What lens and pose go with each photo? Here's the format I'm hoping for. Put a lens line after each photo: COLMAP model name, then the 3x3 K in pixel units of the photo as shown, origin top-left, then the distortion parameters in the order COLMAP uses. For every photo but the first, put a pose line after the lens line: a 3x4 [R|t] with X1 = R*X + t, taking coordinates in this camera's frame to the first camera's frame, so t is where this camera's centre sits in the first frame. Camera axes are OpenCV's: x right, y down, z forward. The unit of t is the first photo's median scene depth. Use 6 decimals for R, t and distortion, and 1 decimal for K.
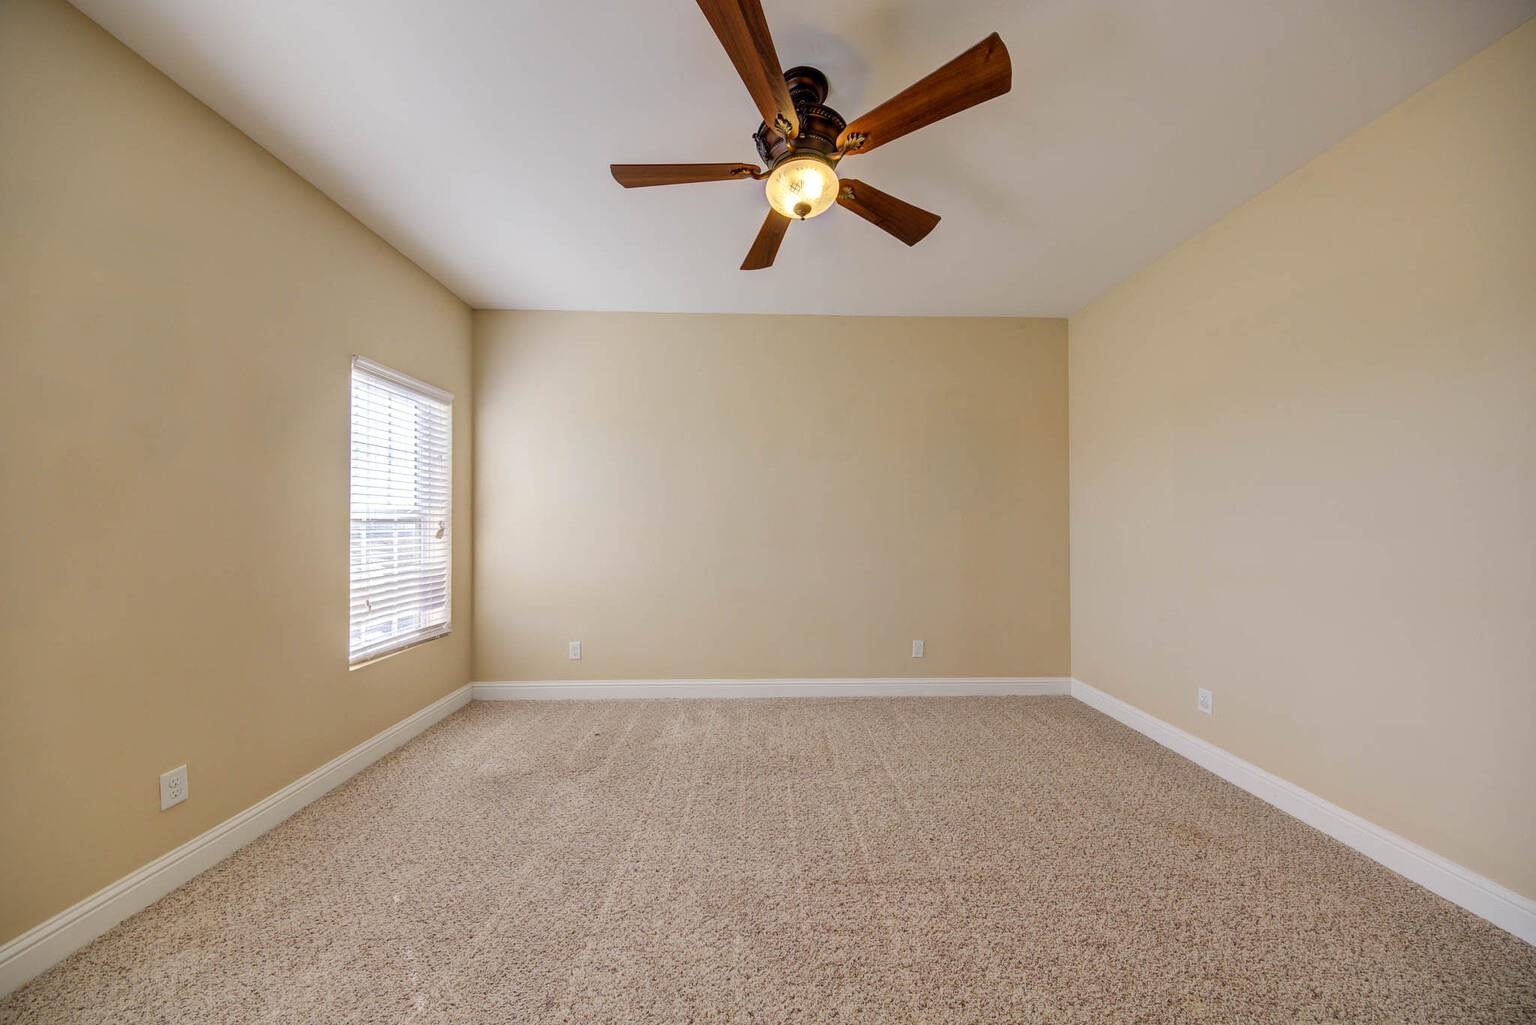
lens RADIAL K [[490.9, 0, 773.4], [0, 490.9, 516.7], [0, 0, 1]] dist [0.011383, -0.005868]
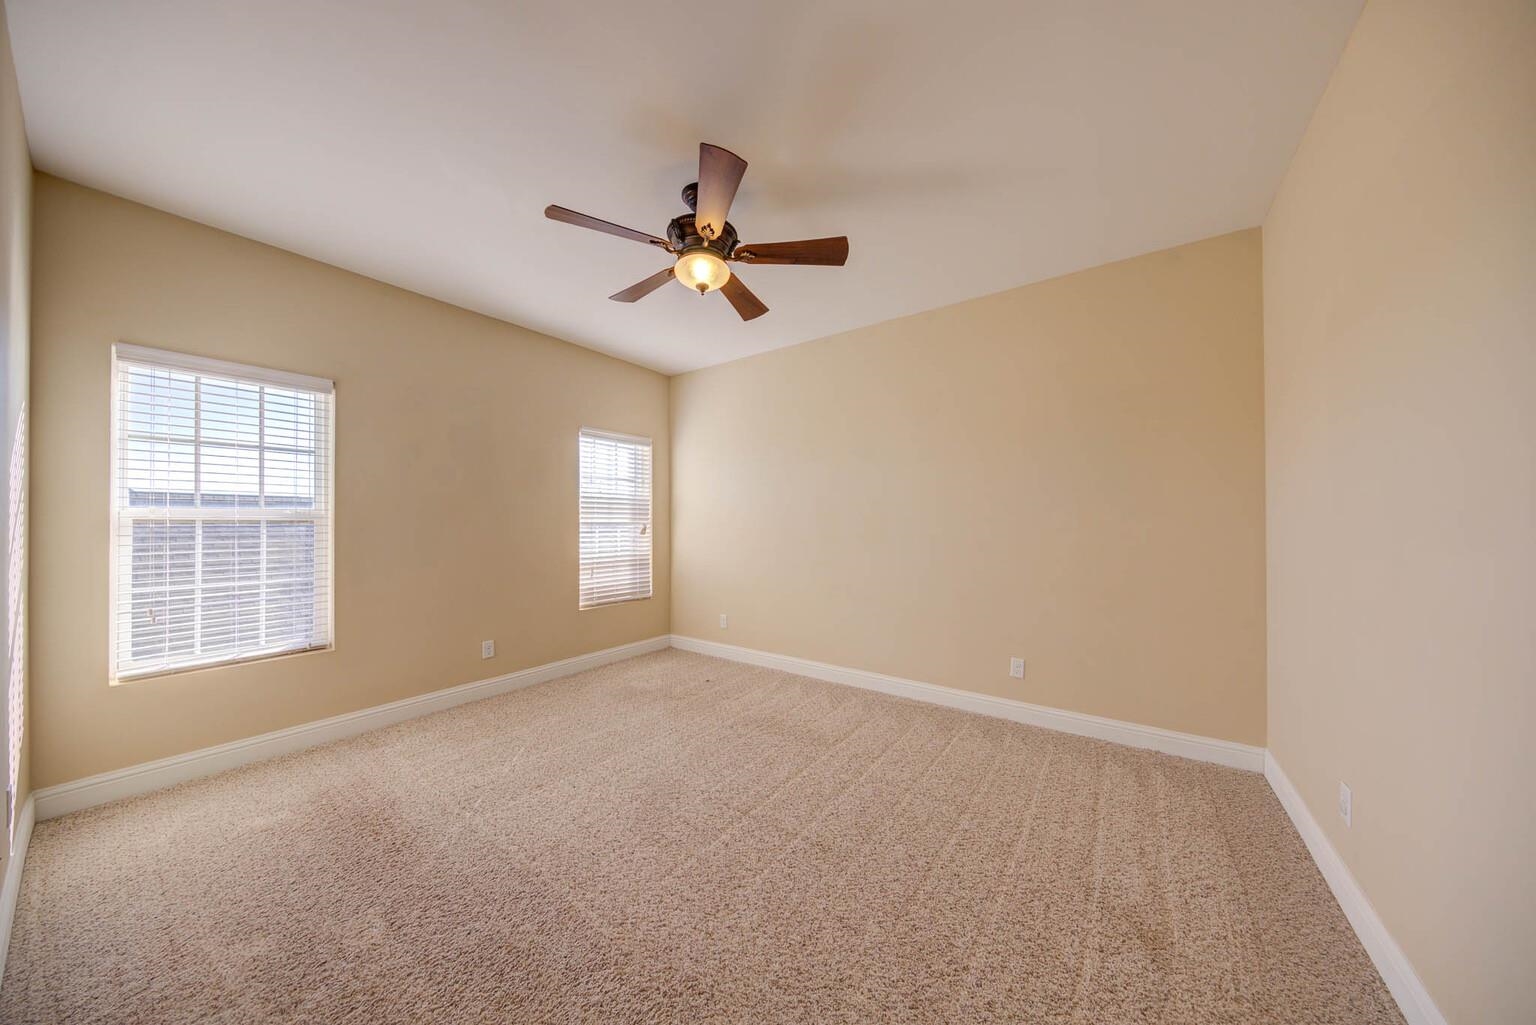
lens RADIAL K [[495.9, 0, 765.2], [0, 495.9, 522.2], [0, 0, 1]] dist [0.009433, -0.006539]
pose [[0.783832, -0.003132, -0.620966, 0.553395], [0.008441, 0.999949, 0.005612, -0.000033], [0.620916, -0.009641, 0.783818, 0.030864]]
